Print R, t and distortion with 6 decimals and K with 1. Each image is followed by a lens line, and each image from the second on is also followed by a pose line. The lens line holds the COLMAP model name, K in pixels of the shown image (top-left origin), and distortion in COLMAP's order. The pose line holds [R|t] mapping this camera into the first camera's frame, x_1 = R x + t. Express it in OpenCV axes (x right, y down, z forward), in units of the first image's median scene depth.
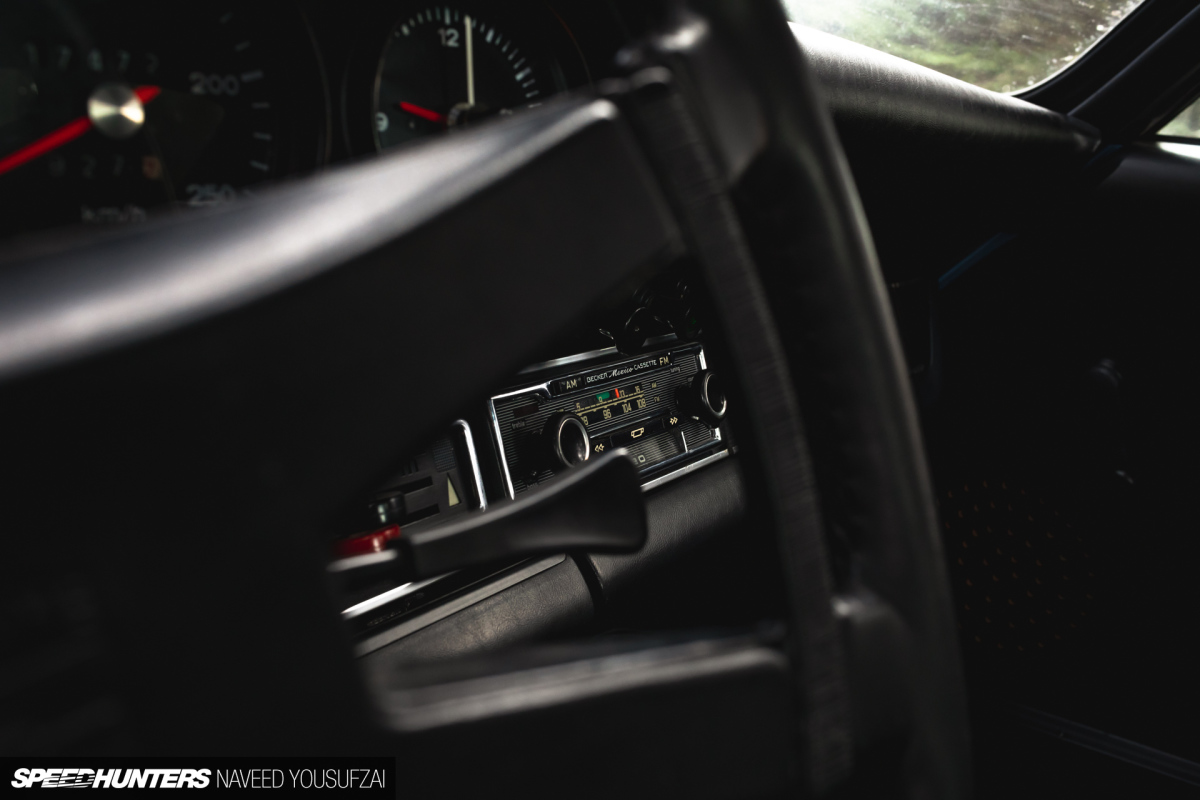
lens RADIAL K [[1198.9, 0, 612.2], [0, 1198.9, 402.7], [0, 0, 1]] dist [-0.008743, 0.004814]
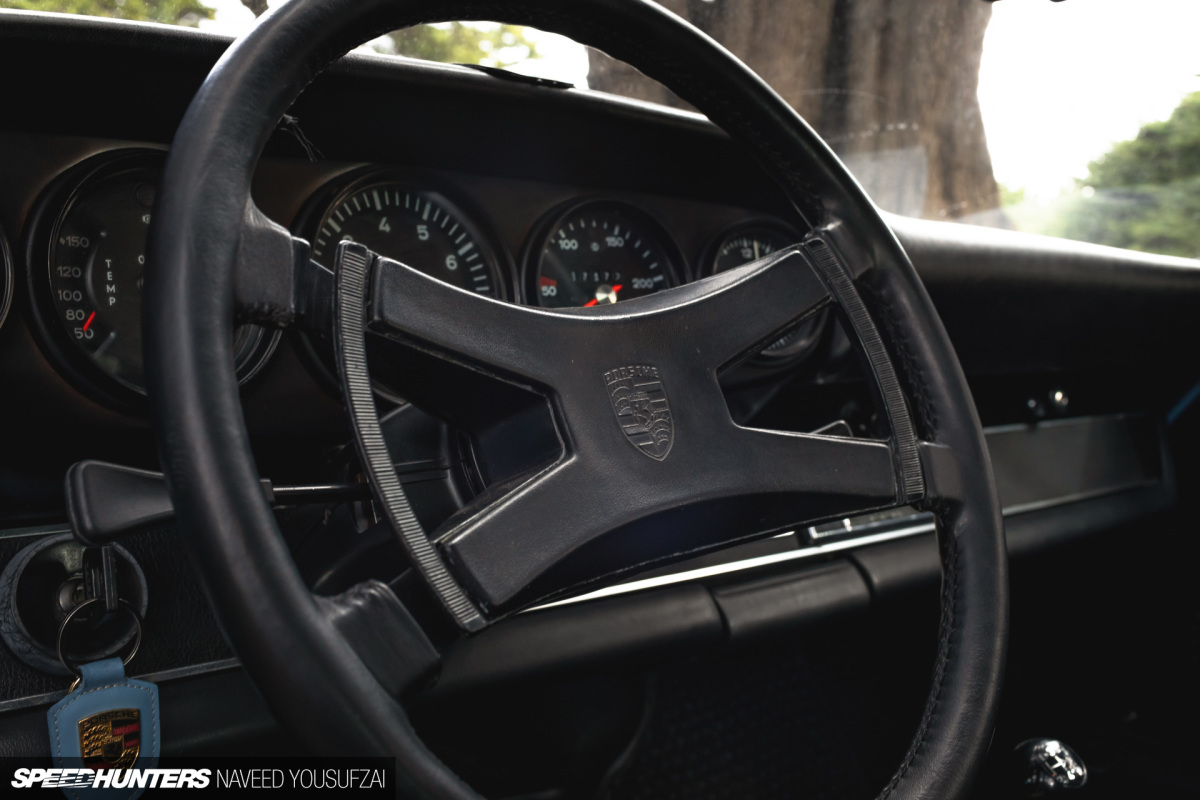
lens RADIAL K [[1198.9, 0, 612.2], [0, 1198.9, 402.7], [0, 0, 1]] dist [-0.008743, 0.004814]
pose [[0.961368, -0.106725, -0.253735, 0.163917], [0.051101, 0.974952, -0.216466, 0.458740], [0.270482, 0.195137, 0.942741, -1.142692]]
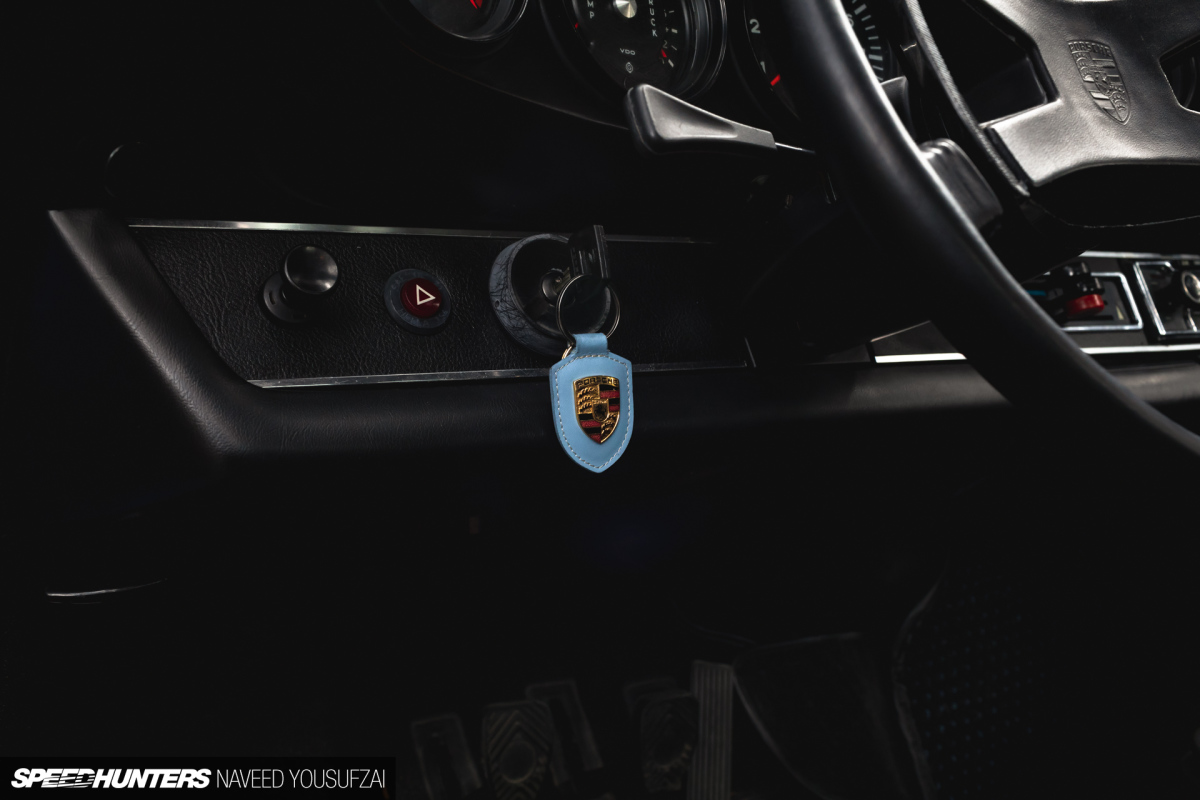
lens RADIAL K [[1198.9, 0, 612.2], [0, 1198.9, 402.7], [0, 0, 1]] dist [-0.008743, 0.004814]
pose [[0.913655, -0.107678, -0.391970, -0.221071], [0.023262, 0.976547, -0.214045, 0.911315], [0.405825, 0.186446, 0.894731, -1.325591]]
